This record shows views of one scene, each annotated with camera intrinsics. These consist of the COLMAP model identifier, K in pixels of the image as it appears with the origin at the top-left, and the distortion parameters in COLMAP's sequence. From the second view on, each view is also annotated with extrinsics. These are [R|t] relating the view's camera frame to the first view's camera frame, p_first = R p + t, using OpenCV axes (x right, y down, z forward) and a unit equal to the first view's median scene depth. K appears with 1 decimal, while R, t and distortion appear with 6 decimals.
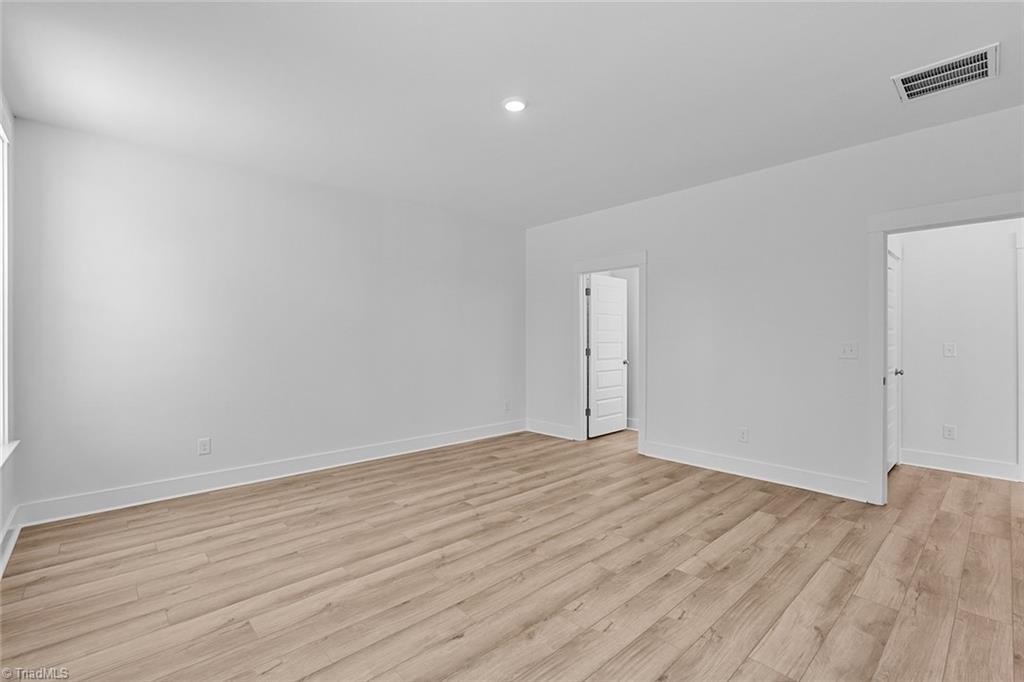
lens RADIAL K [[455.2, 0, 512.0], [0, 455.2, 341.0], [0, 0, 1]] dist [-0.006490, 0.000155]
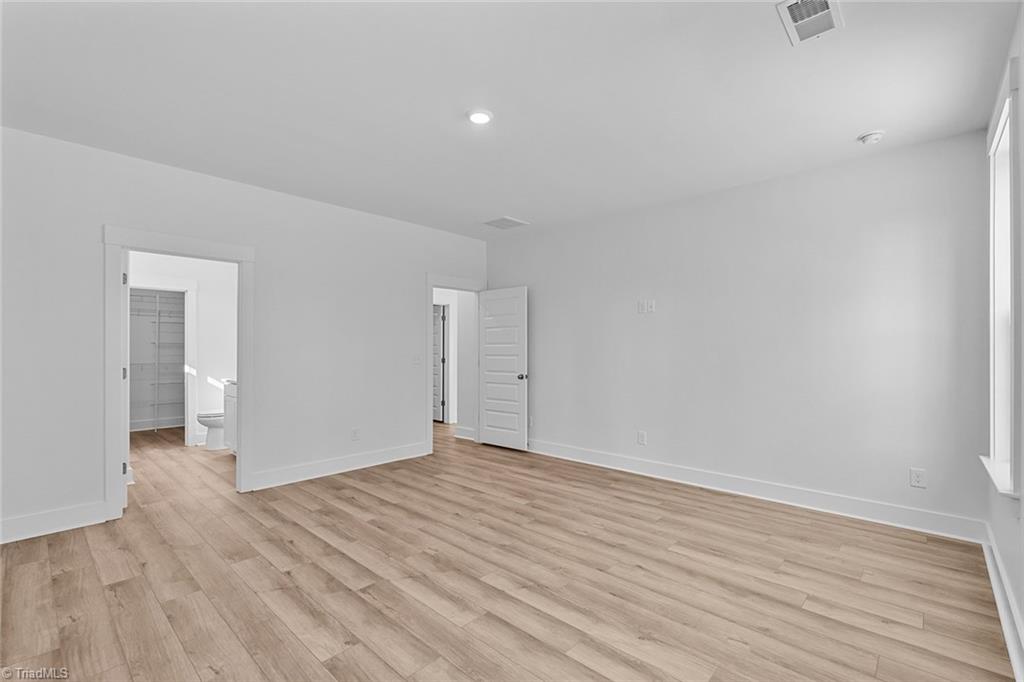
lens RADIAL K [[455.2, 0, 512.0], [0, 455.2, 341.0], [0, 0, 1]] dist [-0.006490, 0.000155]
pose [[-0.083365, 0.018830, 0.996341, -0.913998], [0.006835, 0.999809, -0.018324, -0.008735], [-0.996496, 0.005283, -0.083478, 0.927279]]
